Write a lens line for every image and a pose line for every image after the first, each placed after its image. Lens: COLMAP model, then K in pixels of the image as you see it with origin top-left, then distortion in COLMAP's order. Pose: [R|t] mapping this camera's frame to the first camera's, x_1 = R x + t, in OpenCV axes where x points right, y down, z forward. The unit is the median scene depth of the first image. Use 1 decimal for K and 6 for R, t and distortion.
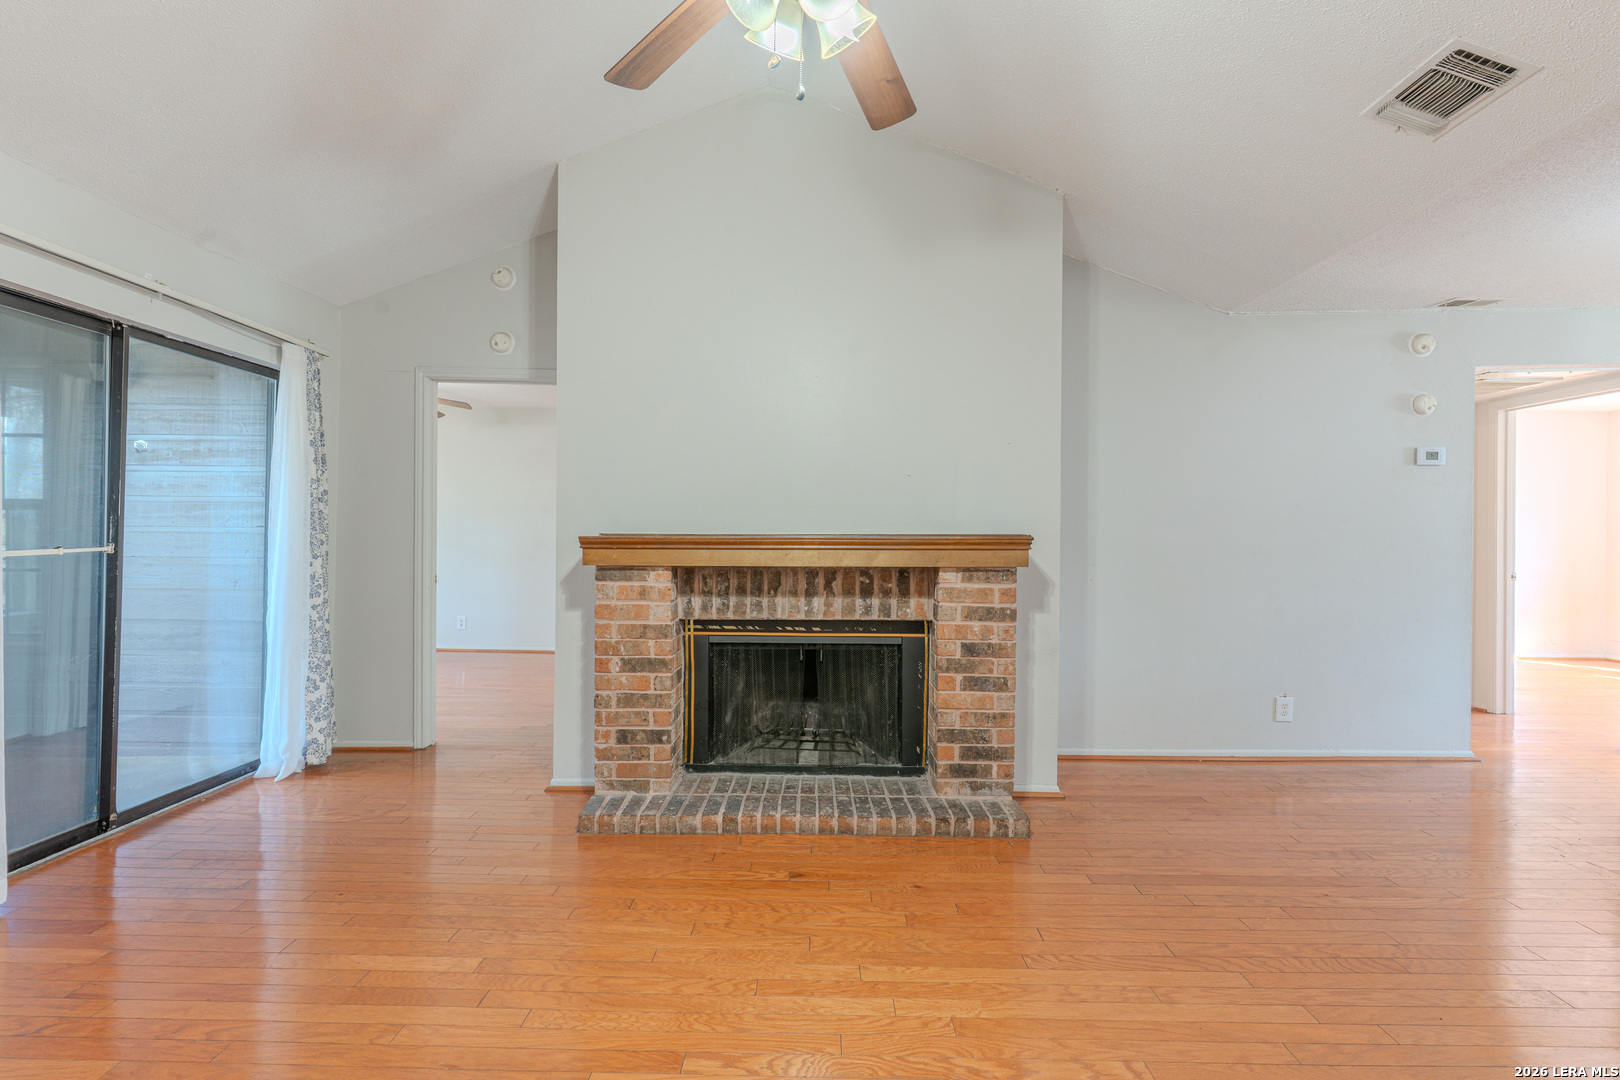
lens RADIAL K [[774.5, 0, 808.6], [0, 774.5, 540.2], [0, 0, 1]] dist [0.003310, -0.000480]
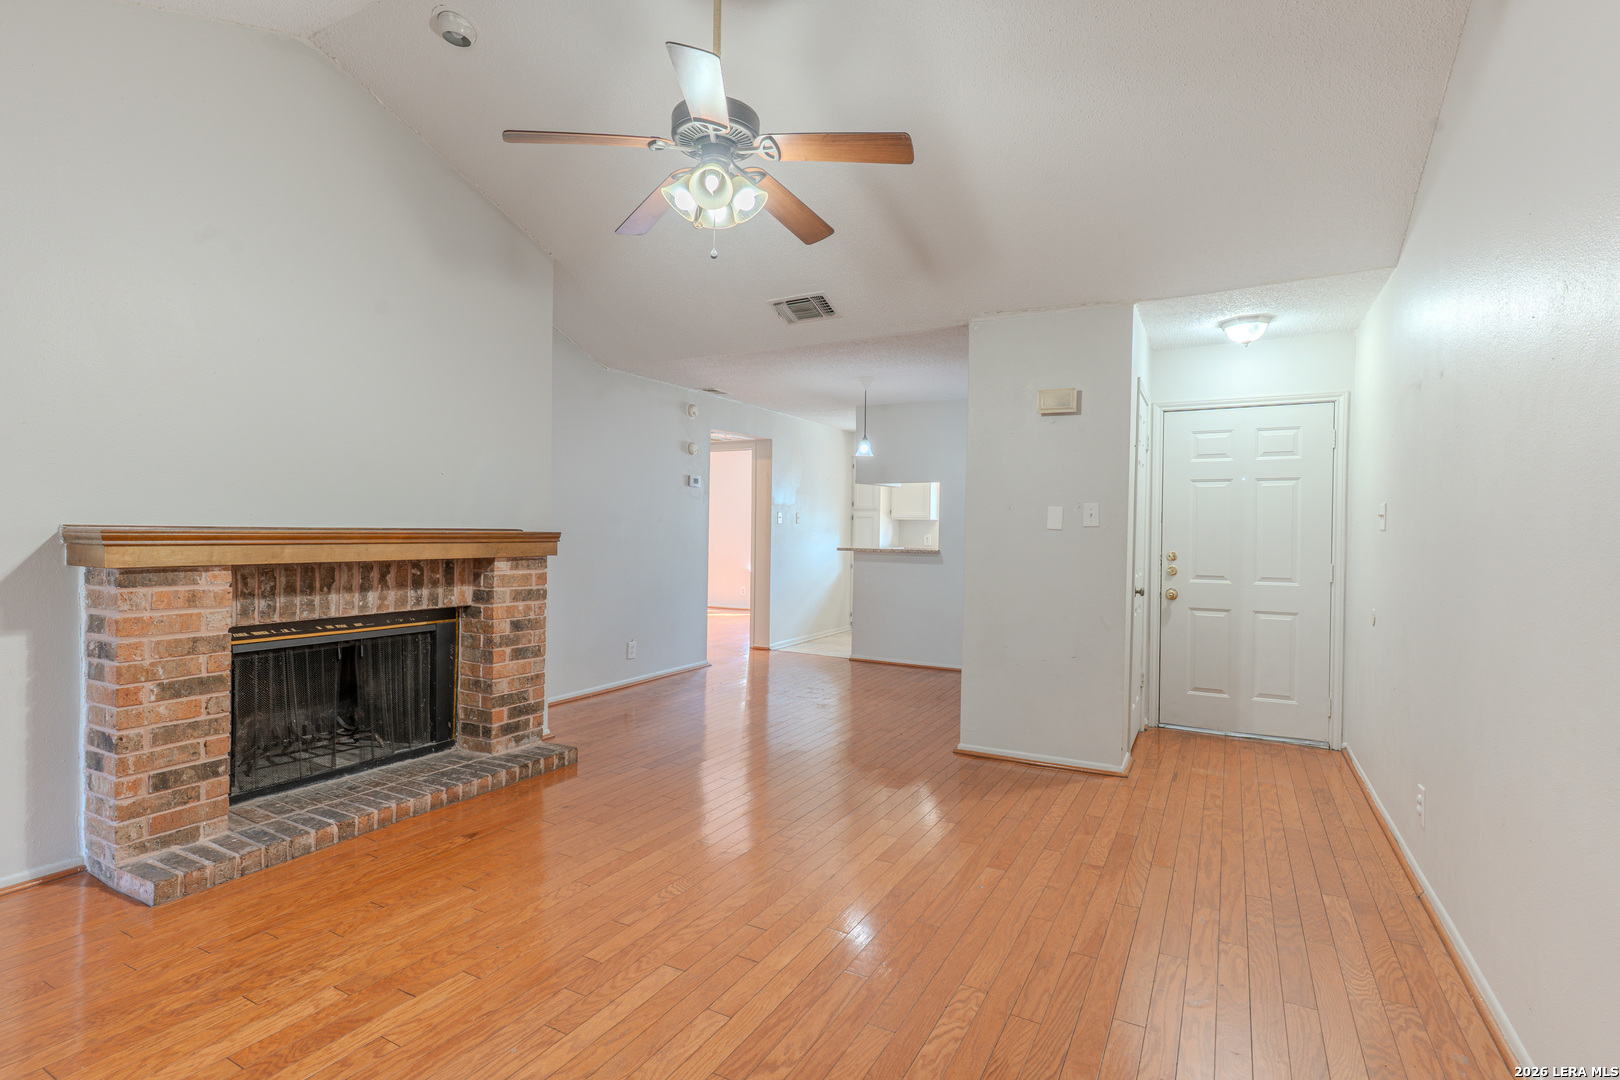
lens RADIAL K [[774.5, 0, 808.6], [0, 774.5, 540.2], [0, 0, 1]] dist [0.003310, -0.000480]
pose [[0.469533, -0.007995, 0.882879, -0.628883], [-0.007020, 0.999894, 0.012787, -0.009161], [-0.882887, -0.012202, 0.469427, 0.041127]]
